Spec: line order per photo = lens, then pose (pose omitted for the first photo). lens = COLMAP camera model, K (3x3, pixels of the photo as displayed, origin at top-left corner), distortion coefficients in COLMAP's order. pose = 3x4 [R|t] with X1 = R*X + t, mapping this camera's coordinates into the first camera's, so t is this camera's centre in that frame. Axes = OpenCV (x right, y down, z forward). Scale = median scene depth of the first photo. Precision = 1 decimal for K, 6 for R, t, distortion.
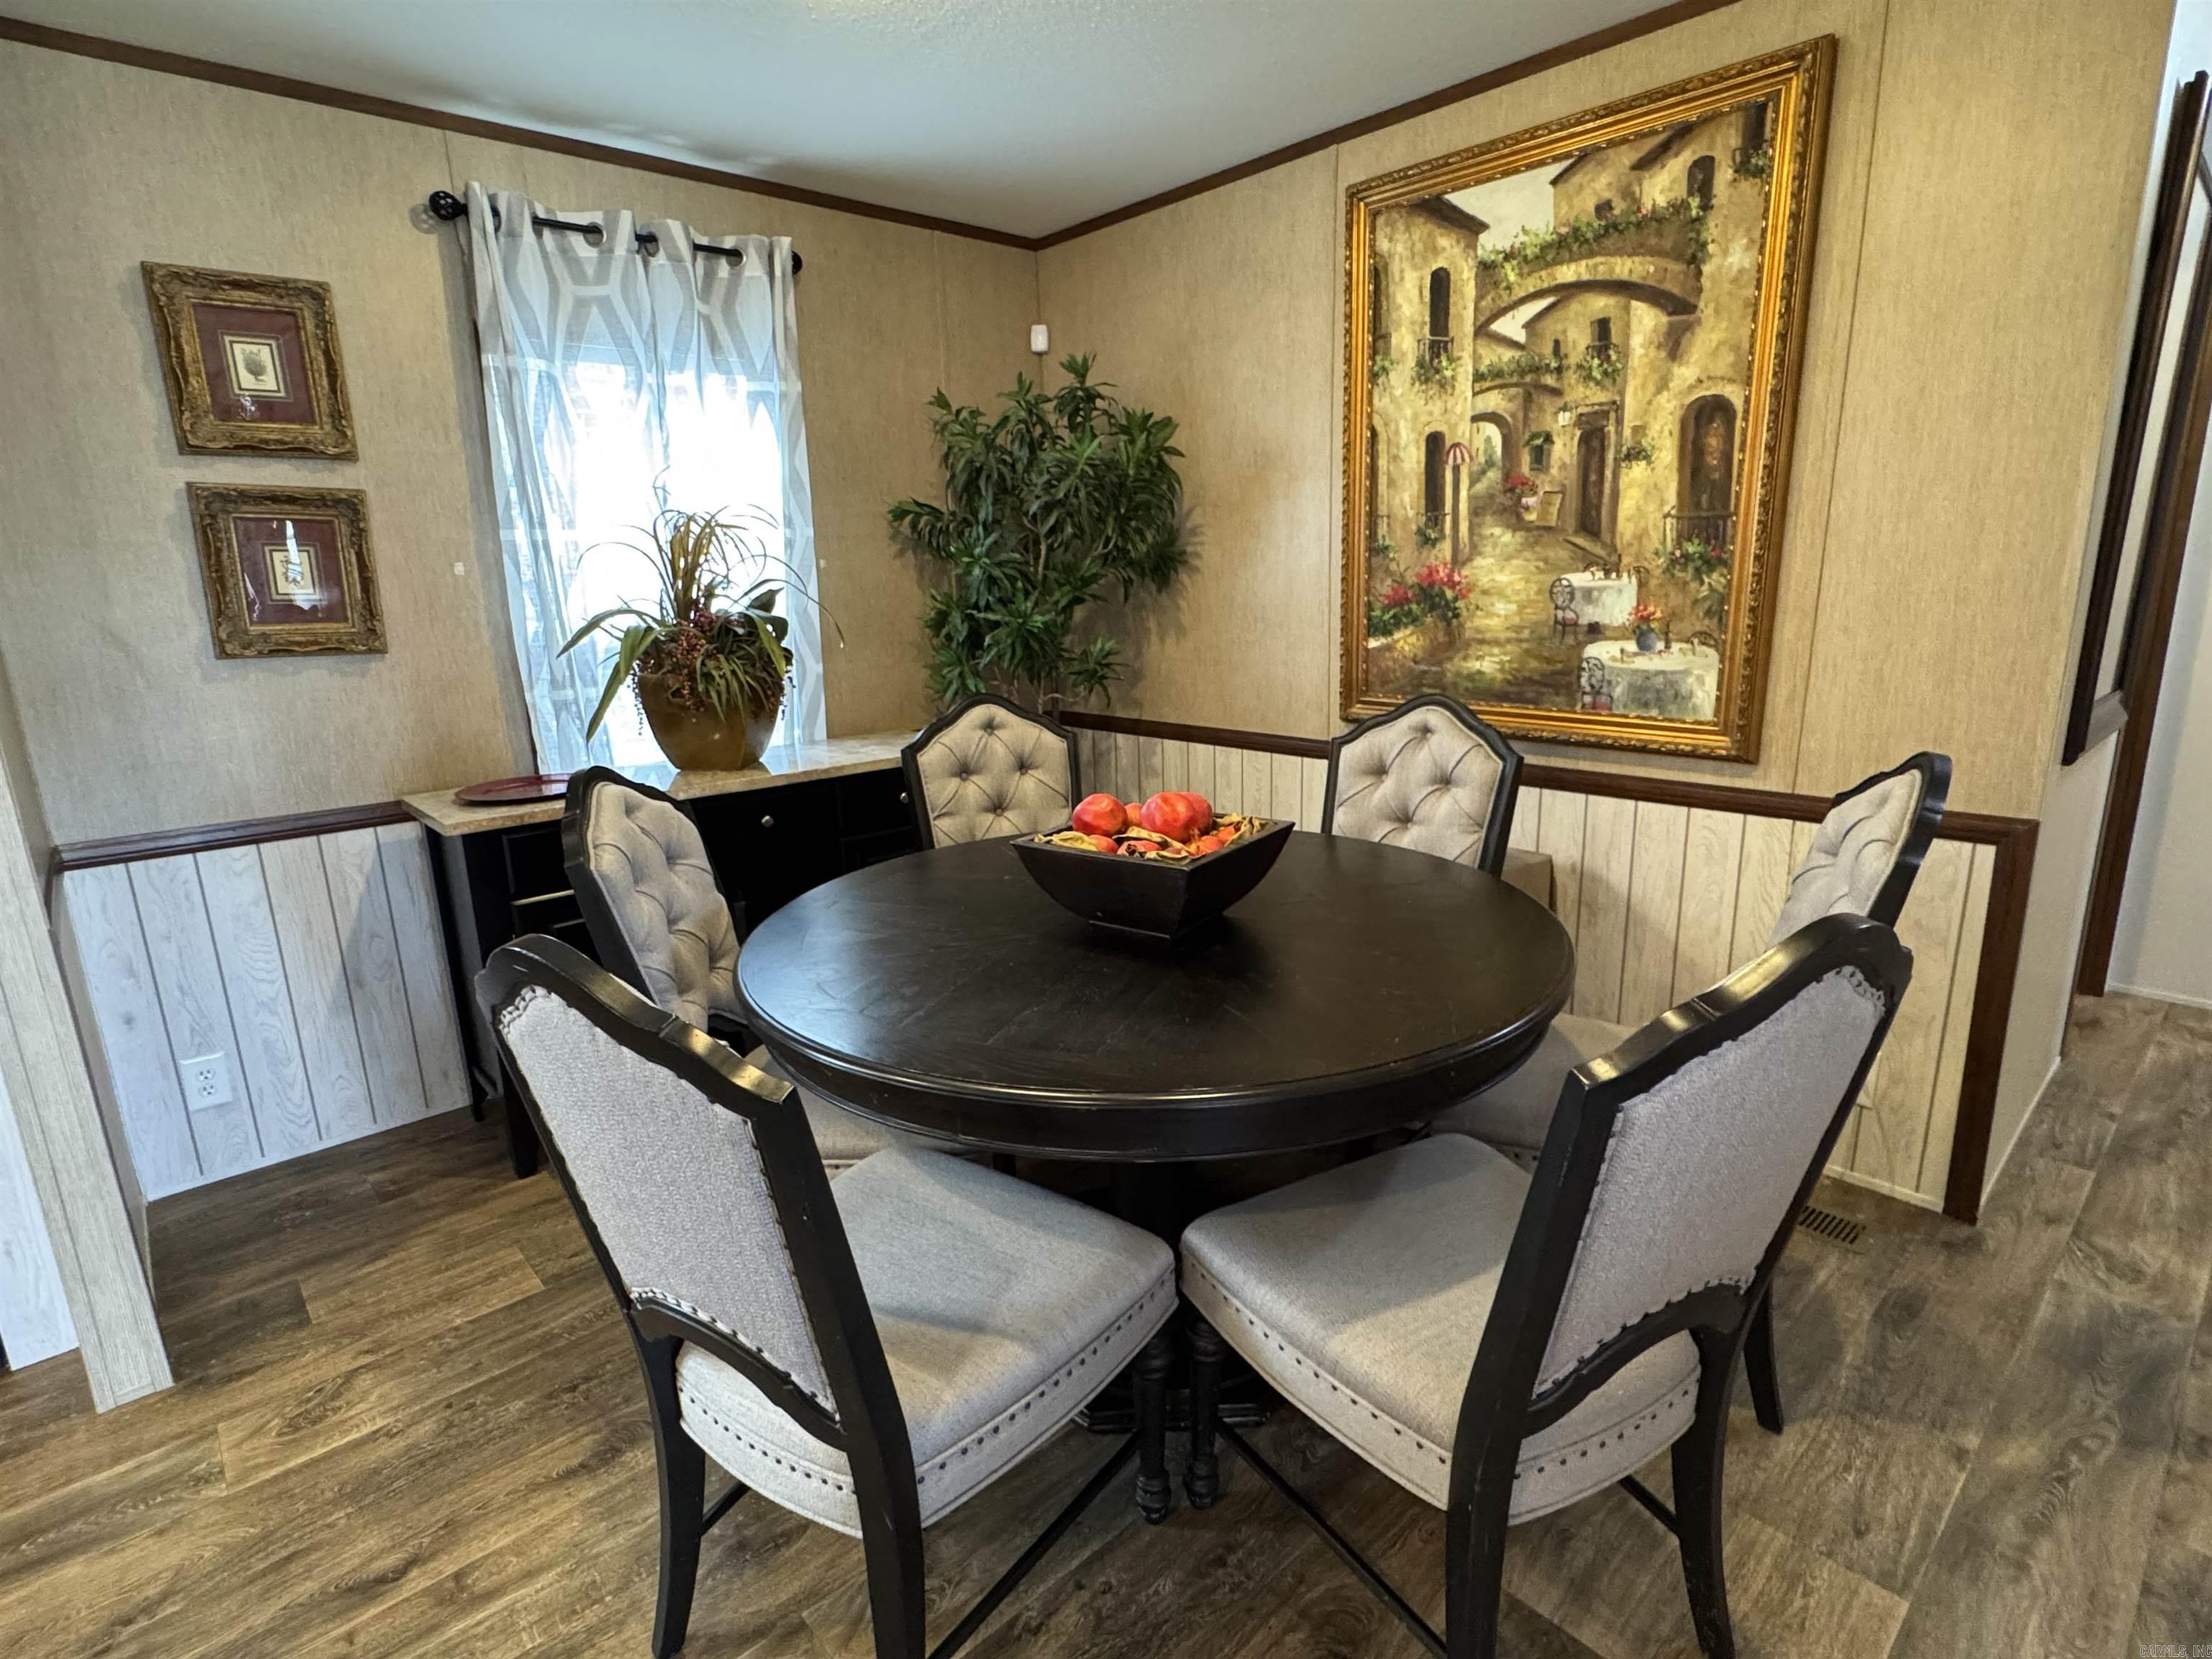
lens RADIAL K [[1109.3, 0, 1099.1], [0, 1109.3, 829.0], [0, 0, 1]] dist [-0.005418, 0.001993]
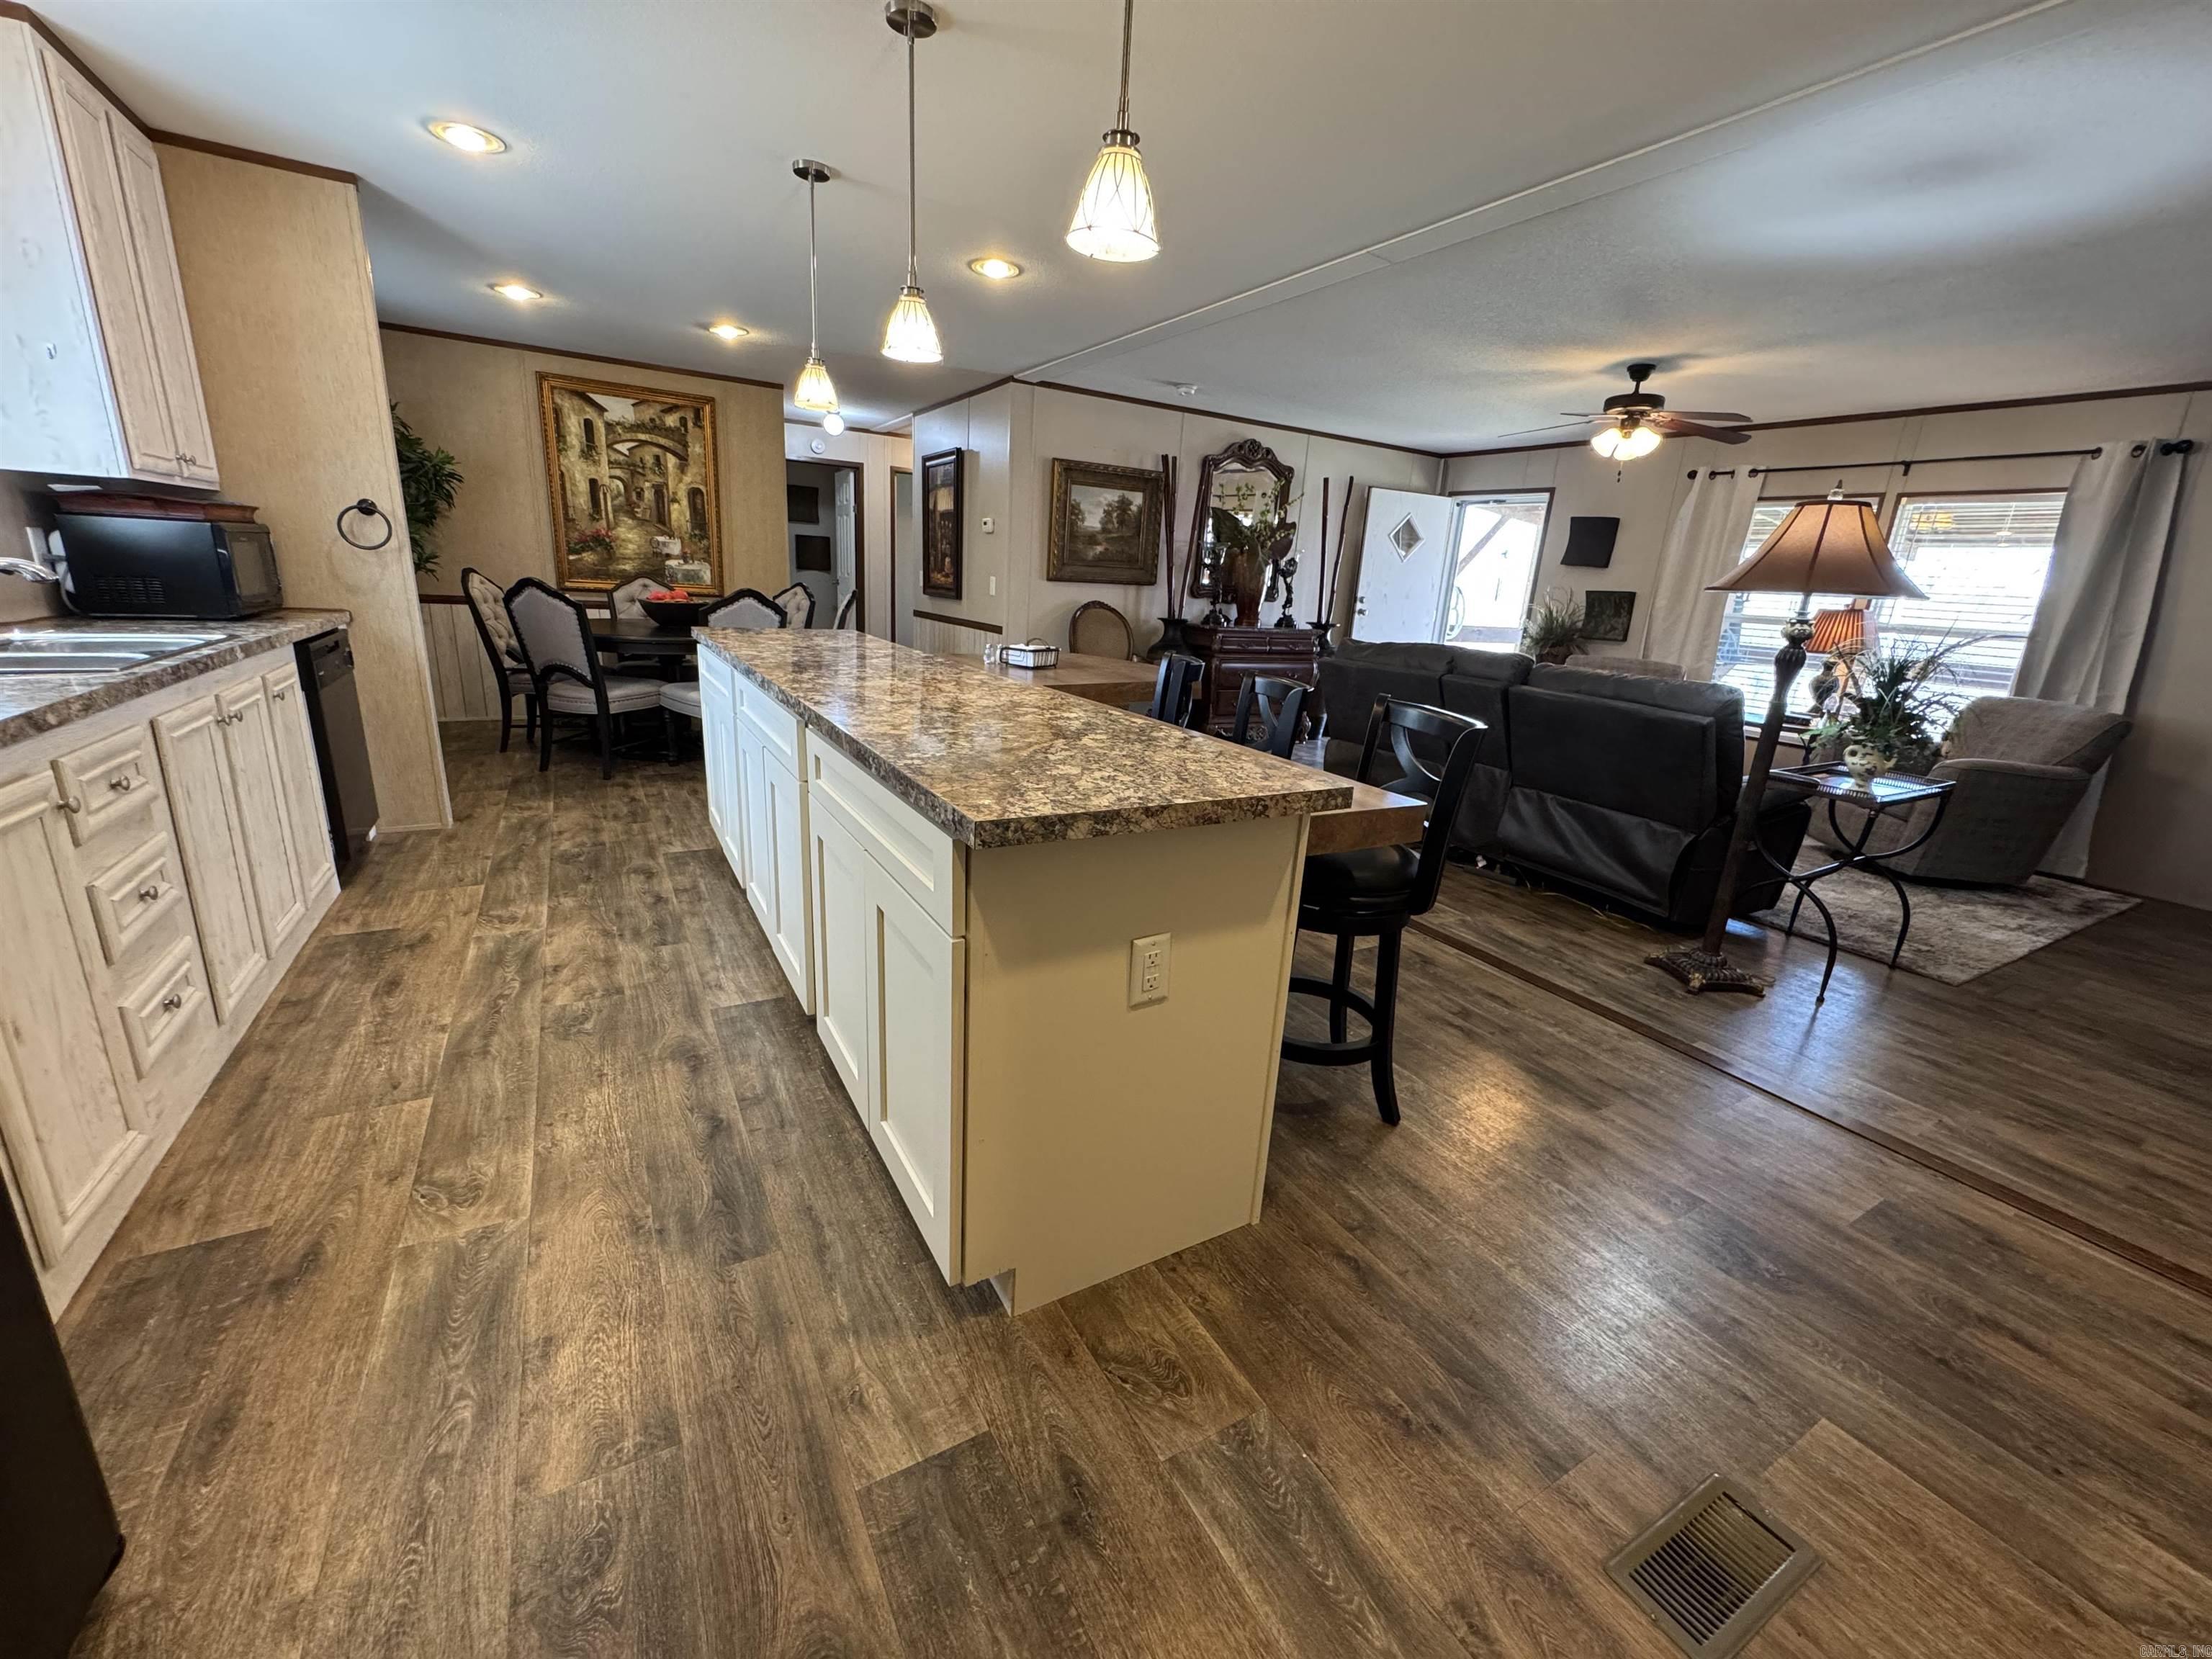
lens RADIAL K [[887.0, 0, 1111.5], [0, 887.0, 824.9], [0, 0, 1]] dist [-0.002793, 0.000208]
pose [[0.194625, -0.222316, 0.955352, -1.811172], [0.160814, 0.968029, 0.192505, 0.266082], [-0.967605, 0.116168, 0.224154, -0.657564]]
